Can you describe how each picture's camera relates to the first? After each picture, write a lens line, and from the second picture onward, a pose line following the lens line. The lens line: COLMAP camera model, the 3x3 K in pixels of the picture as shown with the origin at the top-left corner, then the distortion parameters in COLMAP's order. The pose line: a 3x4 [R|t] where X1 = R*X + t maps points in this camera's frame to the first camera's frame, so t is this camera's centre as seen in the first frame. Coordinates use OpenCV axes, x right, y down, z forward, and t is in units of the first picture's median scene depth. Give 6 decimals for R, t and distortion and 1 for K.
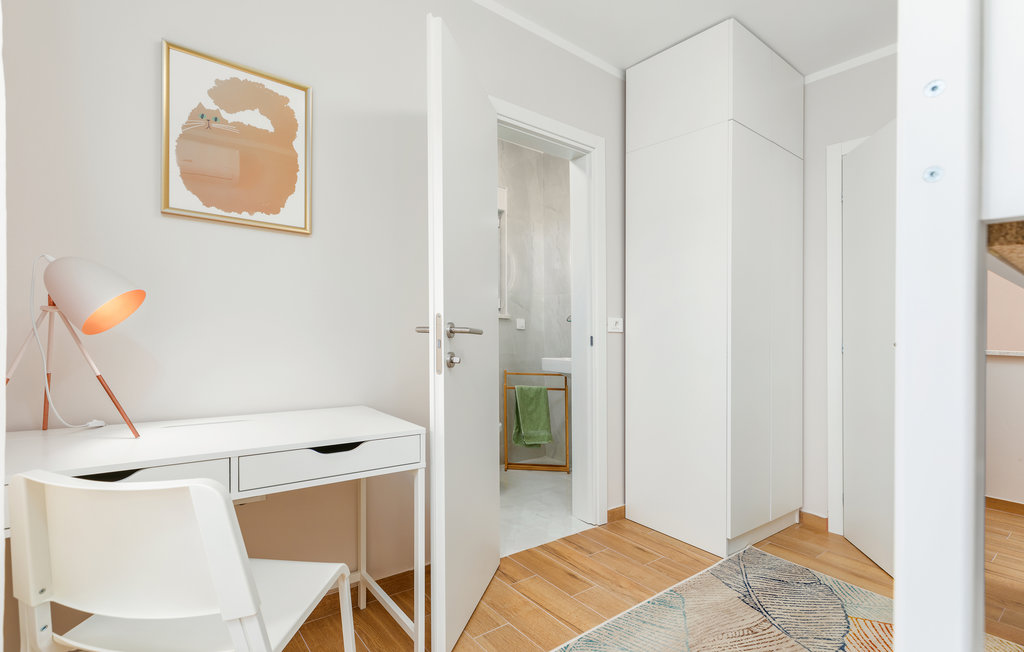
lens RADIAL K [[528.5, 0, 524.0], [0, 528.5, 351.3], [0, 0, 1]] dist [0.004702, 0.000564]
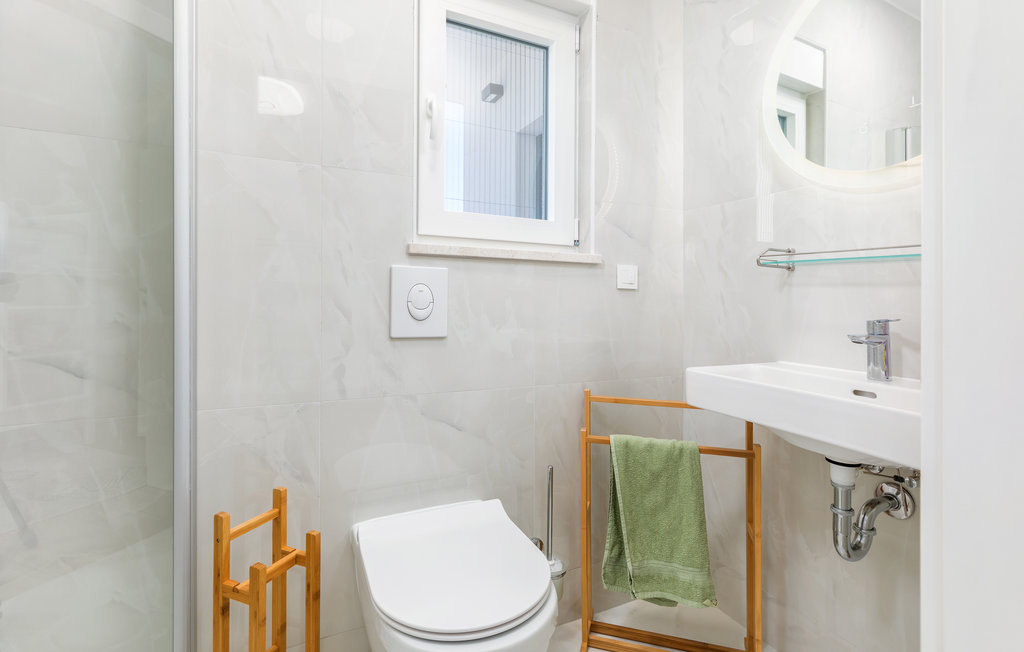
lens RADIAL K [[528.5, 0, 524.0], [0, 528.5, 351.3], [0, 0, 1]] dist [0.004702, 0.000564]
pose [[0.979948, 0.010028, -0.199001, -0.002759], [0.001922, 0.998211, 0.059764, -0.019868], [0.199244, -0.058948, 0.978175, 0.618277]]
